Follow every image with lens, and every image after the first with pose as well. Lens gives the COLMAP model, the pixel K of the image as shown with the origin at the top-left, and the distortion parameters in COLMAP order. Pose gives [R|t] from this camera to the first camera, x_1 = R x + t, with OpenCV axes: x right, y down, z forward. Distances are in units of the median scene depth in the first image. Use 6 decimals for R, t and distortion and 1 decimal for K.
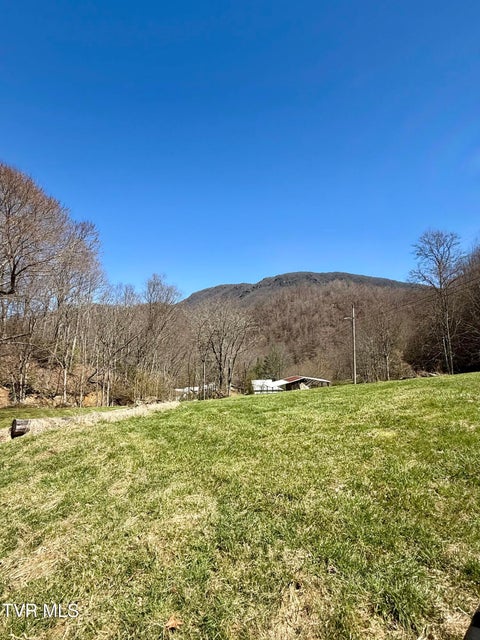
lens RADIAL K [[310.5, 0, 239.1], [0, 310.5, 318.6], [0, 0, 1]] dist [-0.013387, 0.000774]
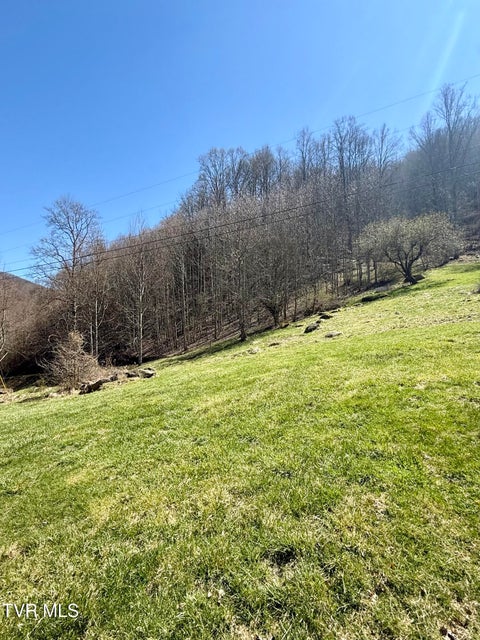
lens RADIAL K [[310.5, 0, 239.3], [0, 310.5, 317.3], [0, 0, 1]] dist [-0.013387, 0.000774]
pose [[0.383632, 0.072564, 0.920631, 0.053499], [-0.079734, 0.995788, -0.045262, 0.036130], [-0.920038, -0.056042, 0.387802, 0.243096]]
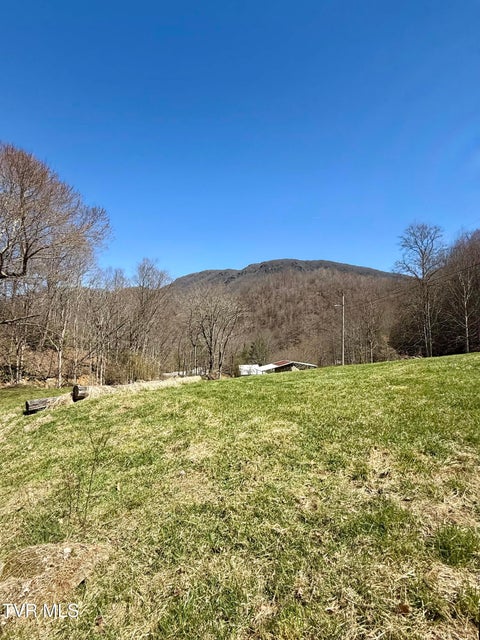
lens RADIAL K [[310.5, 0, 238.3], [0, 310.5, 319.1], [0, 0, 1]] dist [-0.013387, 0.000774]
pose [[0.998691, 0.014590, 0.049019, -0.023537], [-0.016809, 0.998838, 0.045171, 0.001753], [-0.048303, -0.045936, 0.997776, -0.023855]]
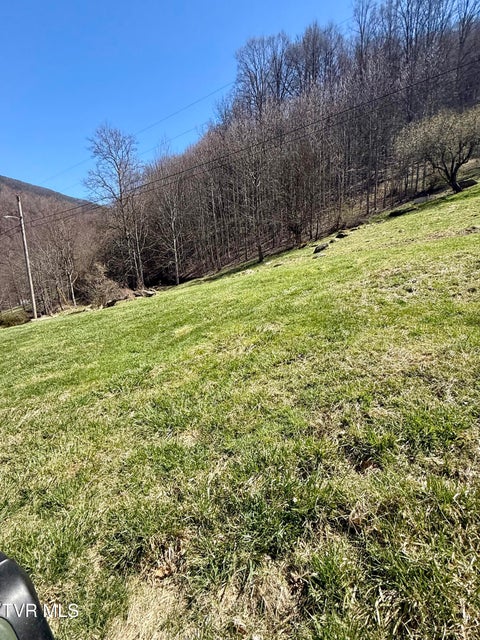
lens RADIAL K [[310.5, 0, 242.3], [0, 310.5, 317.6], [0, 0, 1]] dist [-0.013387, 0.000774]
pose [[0.557040, -0.169545, 0.812995, 0.041160], [-0.041827, 0.971969, 0.231357, 0.020533], [-0.829432, -0.162880, 0.534334, 0.145736]]
